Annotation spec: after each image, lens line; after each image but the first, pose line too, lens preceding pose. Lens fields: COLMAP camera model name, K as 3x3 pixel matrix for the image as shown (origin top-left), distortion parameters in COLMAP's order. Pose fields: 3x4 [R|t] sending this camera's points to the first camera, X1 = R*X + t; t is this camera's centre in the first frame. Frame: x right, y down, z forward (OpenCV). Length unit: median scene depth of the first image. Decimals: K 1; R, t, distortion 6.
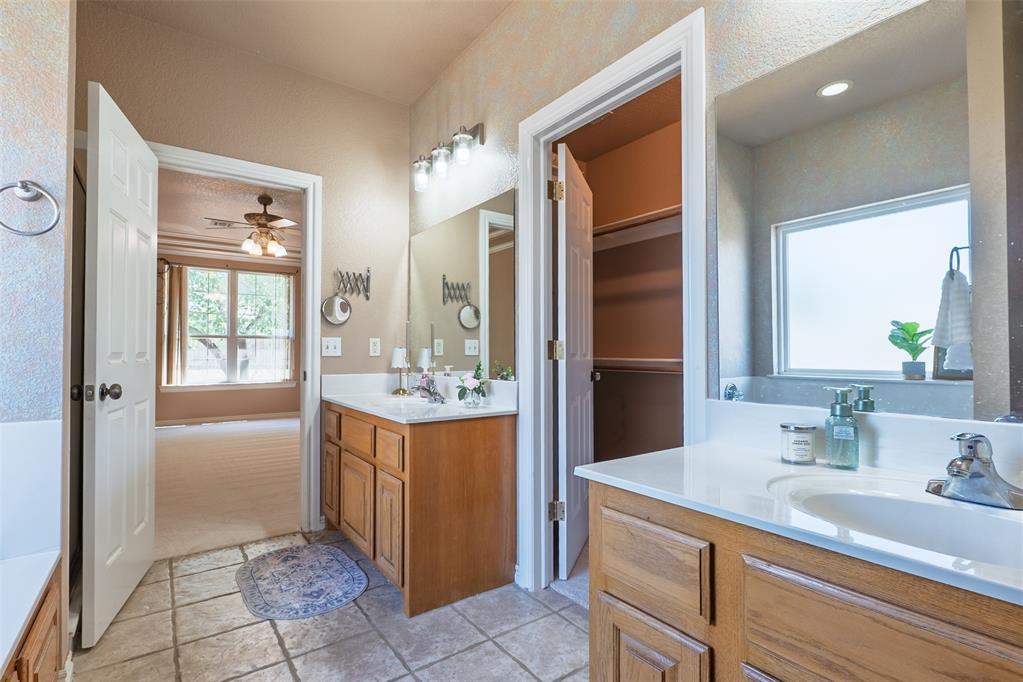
lens RADIAL K [[473.1, 0, 512.4], [0, 473.1, 349.0], [0, 0, 1]] dist [-0.007821, 0.002170]
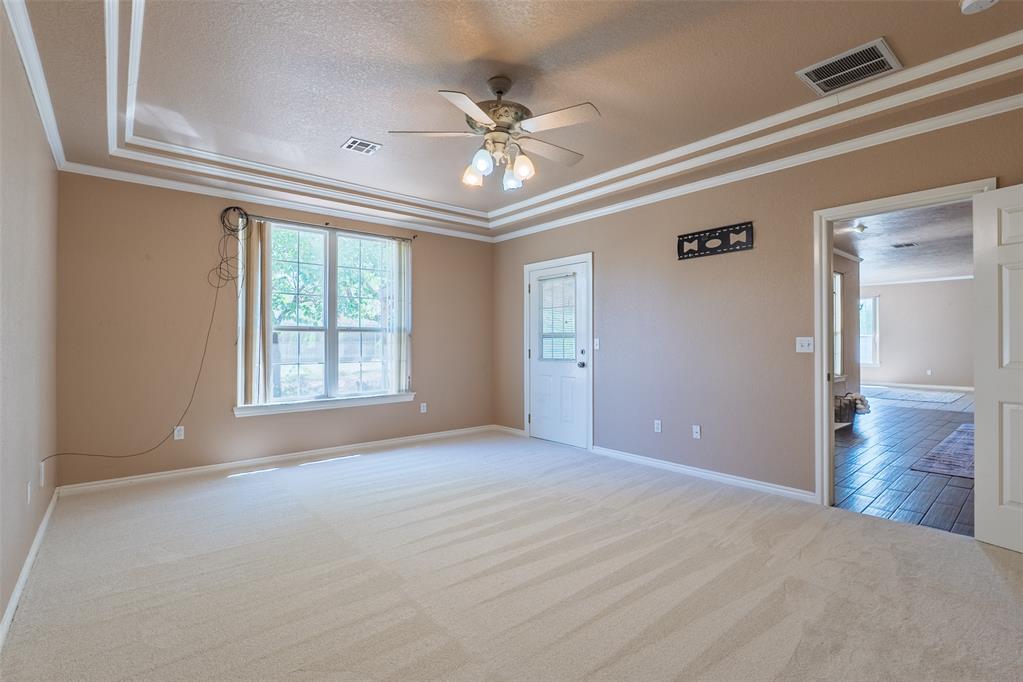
lens RADIAL K [[473.1, 0, 520.8], [0, 473.1, 336.6], [0, 0, 1]] dist [-0.007821, 0.002170]
pose [[0.996717, -0.008673, 0.080494, -0.395780], [0.009121, 0.999945, -0.005192, -0.009990], [-0.080445, 0.005909, 0.996742, 0.320208]]
